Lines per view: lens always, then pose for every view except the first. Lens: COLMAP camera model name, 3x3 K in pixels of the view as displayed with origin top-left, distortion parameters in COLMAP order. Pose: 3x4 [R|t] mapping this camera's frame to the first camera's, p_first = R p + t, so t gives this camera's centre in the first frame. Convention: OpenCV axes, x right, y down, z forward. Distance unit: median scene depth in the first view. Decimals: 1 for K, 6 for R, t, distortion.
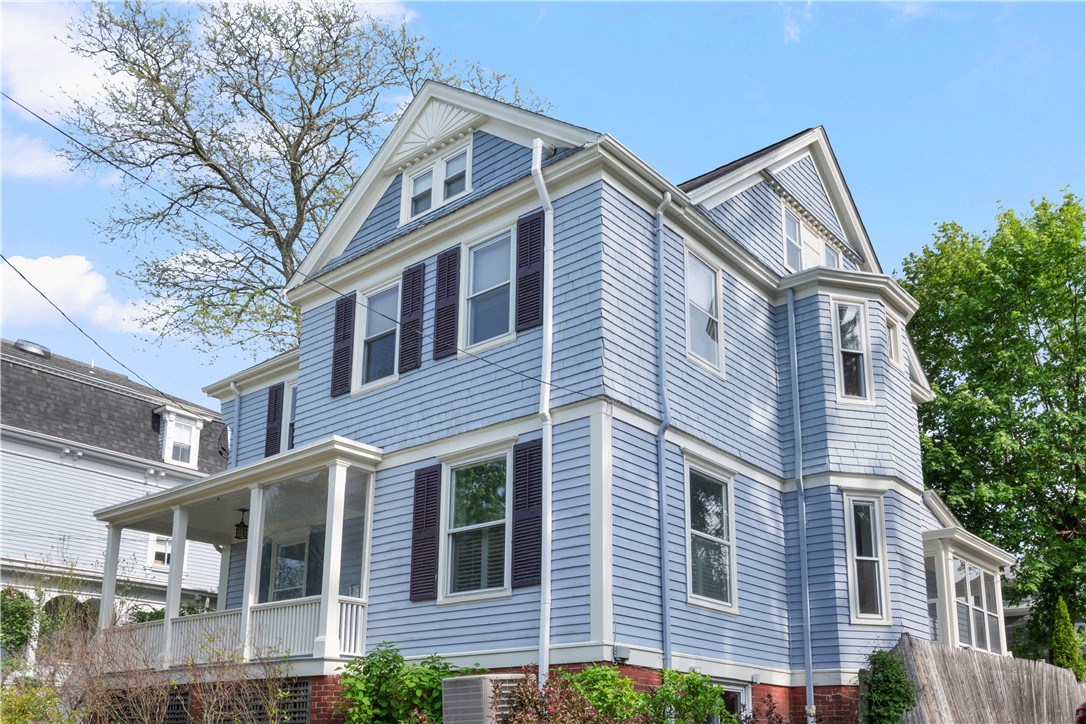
lens RADIAL K [[939.9, 0, 543.0], [0, 939.9, 362.0], [0, 0, 1]] dist [0.001506, 0.000232]
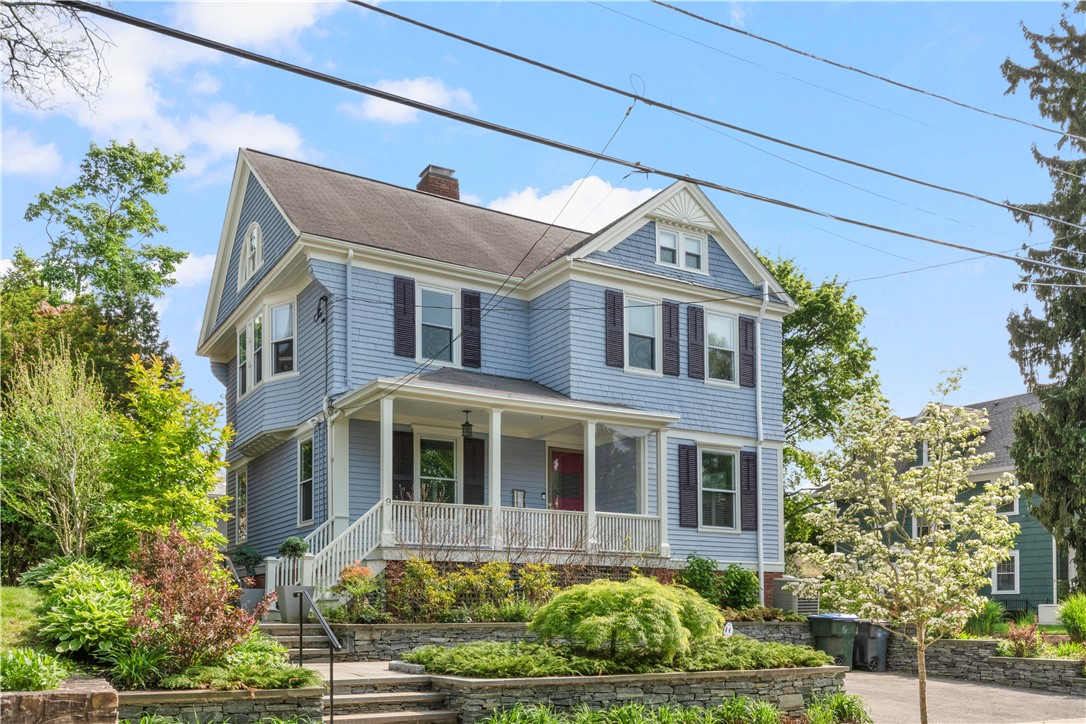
lens RADIAL K [[939.9, 0, 543.0], [0, 939.9, 362.0], [0, 0, 1]] dist [0.001506, 0.000232]
pose [[0.326148, 0.237557, 0.914983, -1.692688], [-0.355985, 0.927522, -0.113921, 0.249773], [-0.875729, -0.288565, 0.387076, 0.633907]]
